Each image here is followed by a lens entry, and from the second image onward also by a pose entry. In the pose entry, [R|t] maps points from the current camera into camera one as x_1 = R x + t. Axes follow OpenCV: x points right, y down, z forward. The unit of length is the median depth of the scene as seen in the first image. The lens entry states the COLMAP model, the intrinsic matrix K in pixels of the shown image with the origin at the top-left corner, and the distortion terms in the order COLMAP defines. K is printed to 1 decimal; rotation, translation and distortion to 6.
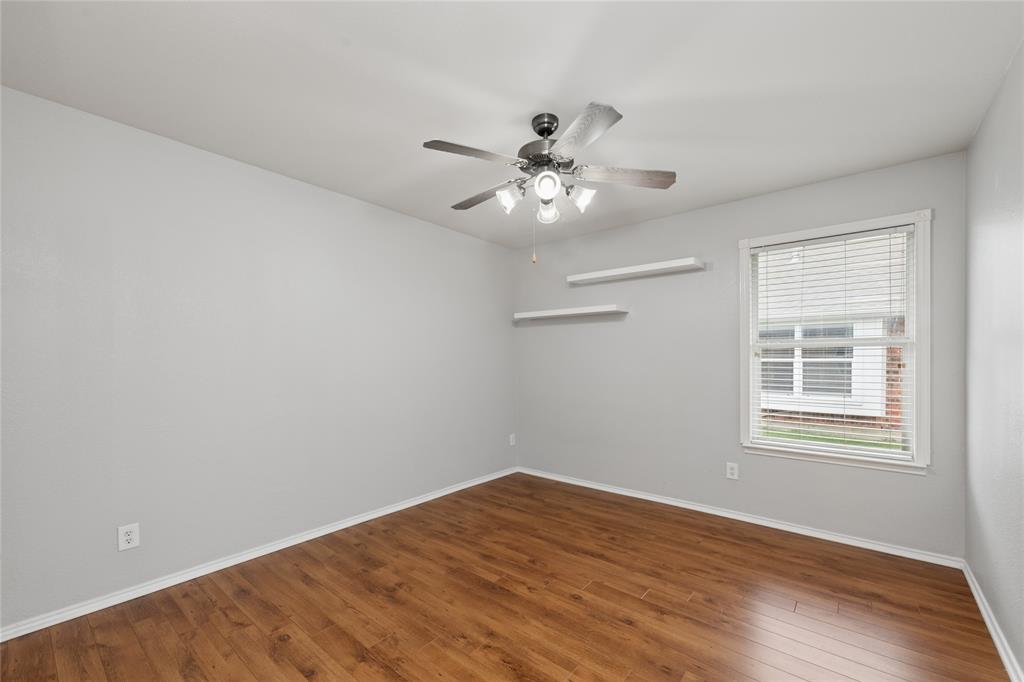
lens RADIAL K [[403.7, 0, 509.7], [0, 403.7, 351.3], [0, 0, 1]] dist [0.013984, -0.006476]
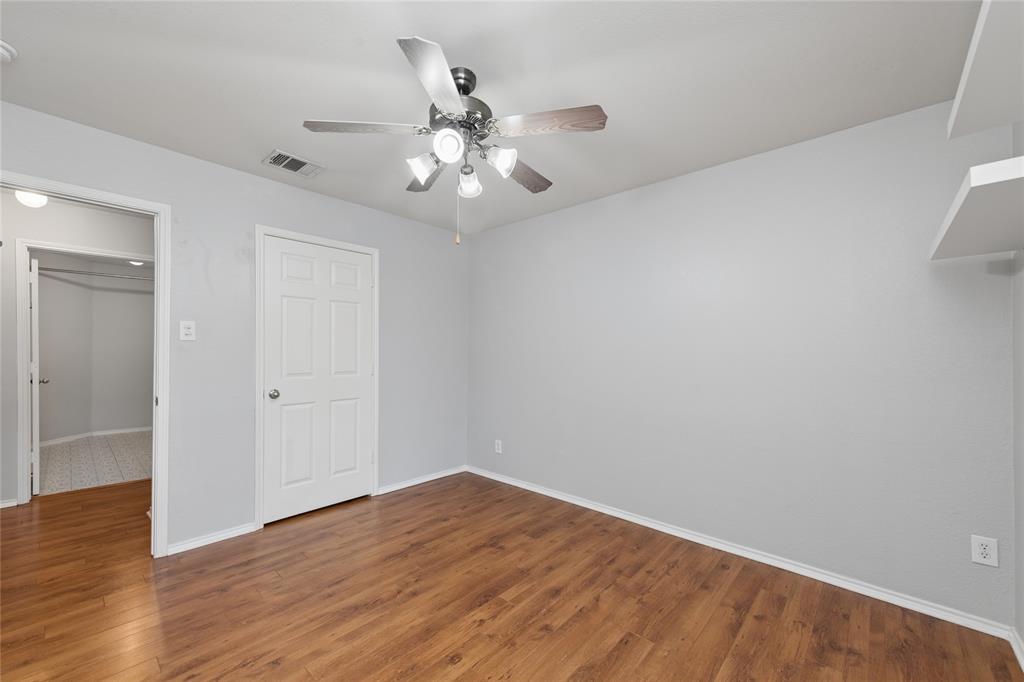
lens RADIAL K [[403.7, 0, 509.7], [0, 403.7, 351.3], [0, 0, 1]] dist [0.013984, -0.006476]
pose [[-0.022855, 0.003113, -0.999734, 0.815517], [0.010391, 0.999942, 0.002876, 0.011293], [0.999685, -0.010322, -0.022886, 0.978551]]
